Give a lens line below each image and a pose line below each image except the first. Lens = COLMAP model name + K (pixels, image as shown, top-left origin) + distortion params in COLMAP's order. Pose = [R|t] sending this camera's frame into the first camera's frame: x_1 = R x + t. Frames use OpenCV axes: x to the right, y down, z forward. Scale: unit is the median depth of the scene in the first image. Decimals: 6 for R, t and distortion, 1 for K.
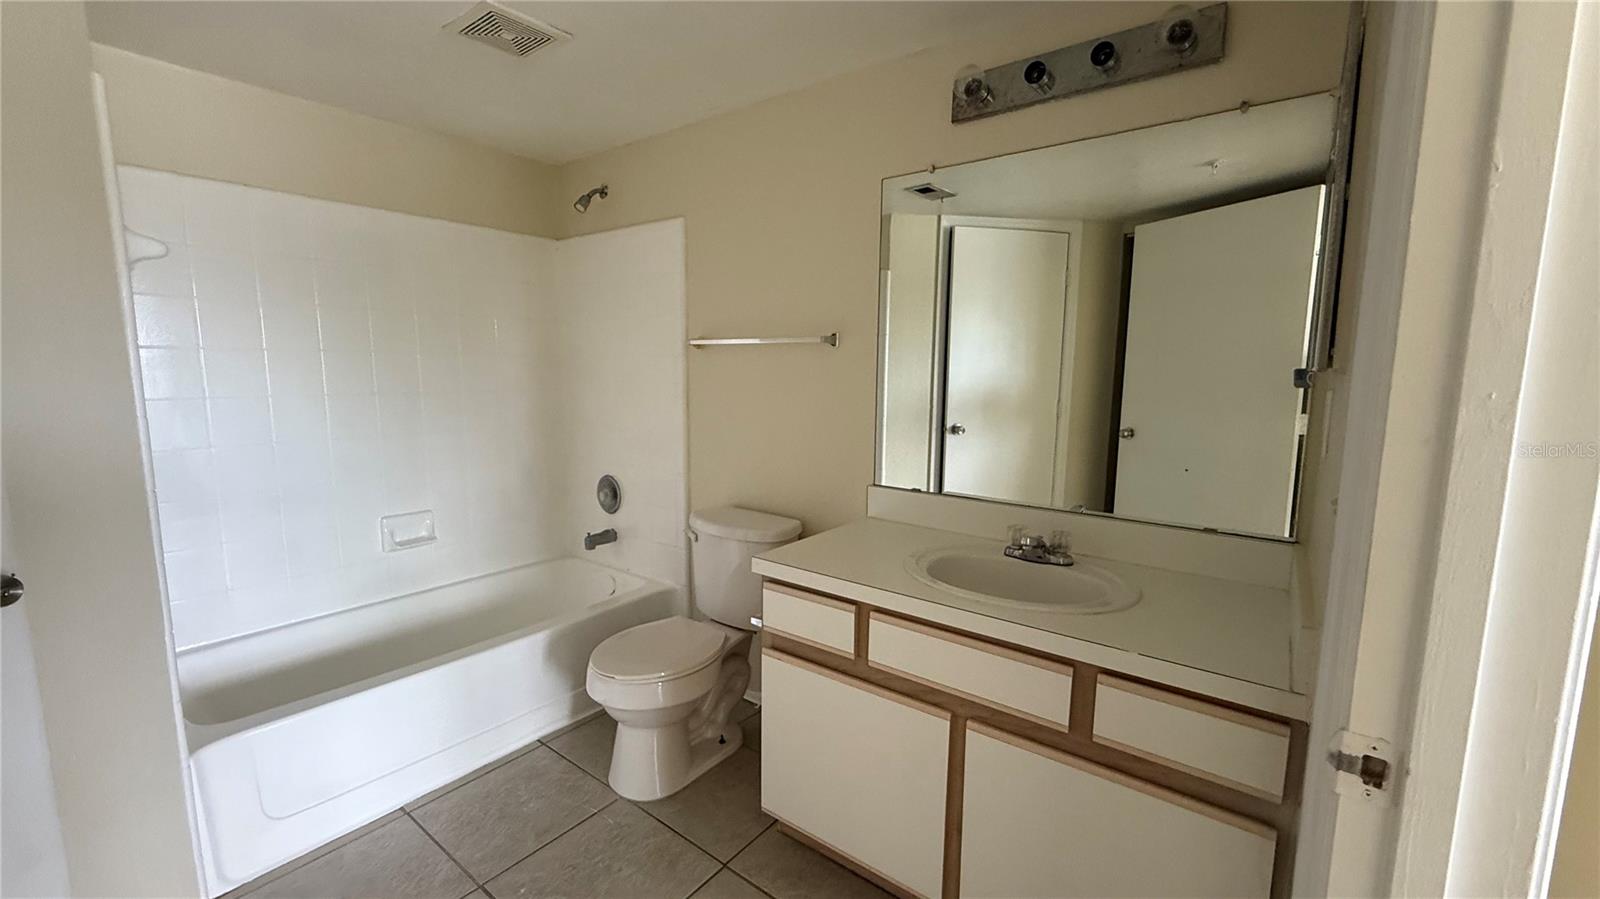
lens RADIAL K [[639.9, 0, 798.8], [0, 639.9, 448.0], [0, 0, 1]] dist [0.002761, -0.001041]
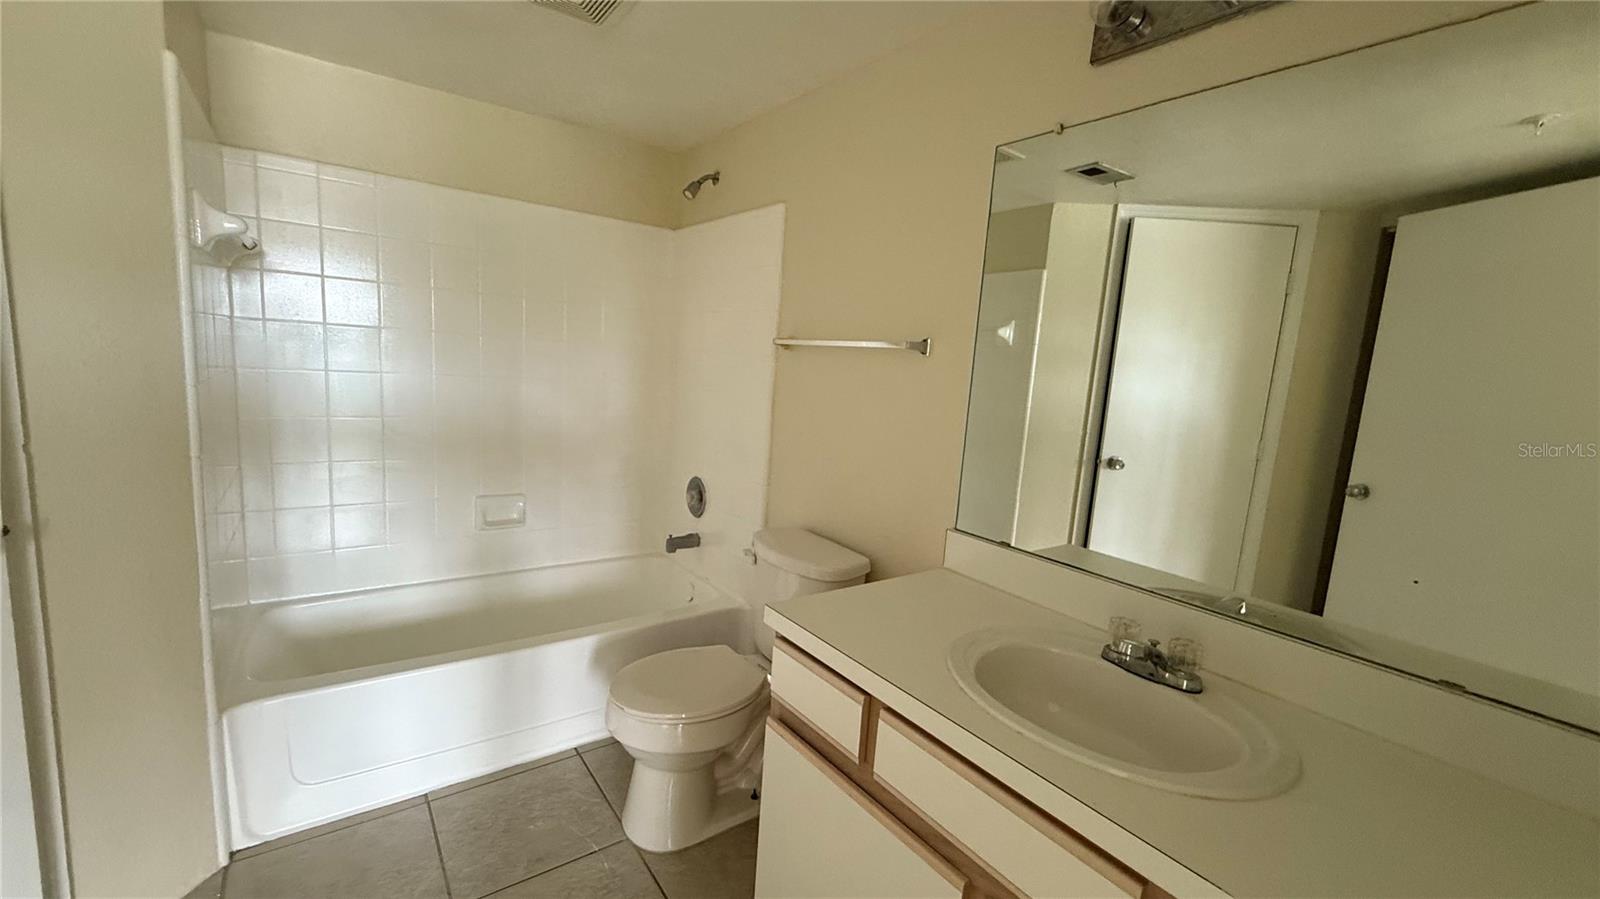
lens RADIAL K [[639.9, 0, 799.1], [0, 639.9, 449.7], [0, 0, 1]] dist [0.002761, -0.001041]
pose [[0.959893, 0.094692, -0.263892, 0.122280], [-0.094821, 0.995419, 0.012279, -0.030885], [0.263845, 0.013236, 0.964474, 0.158877]]
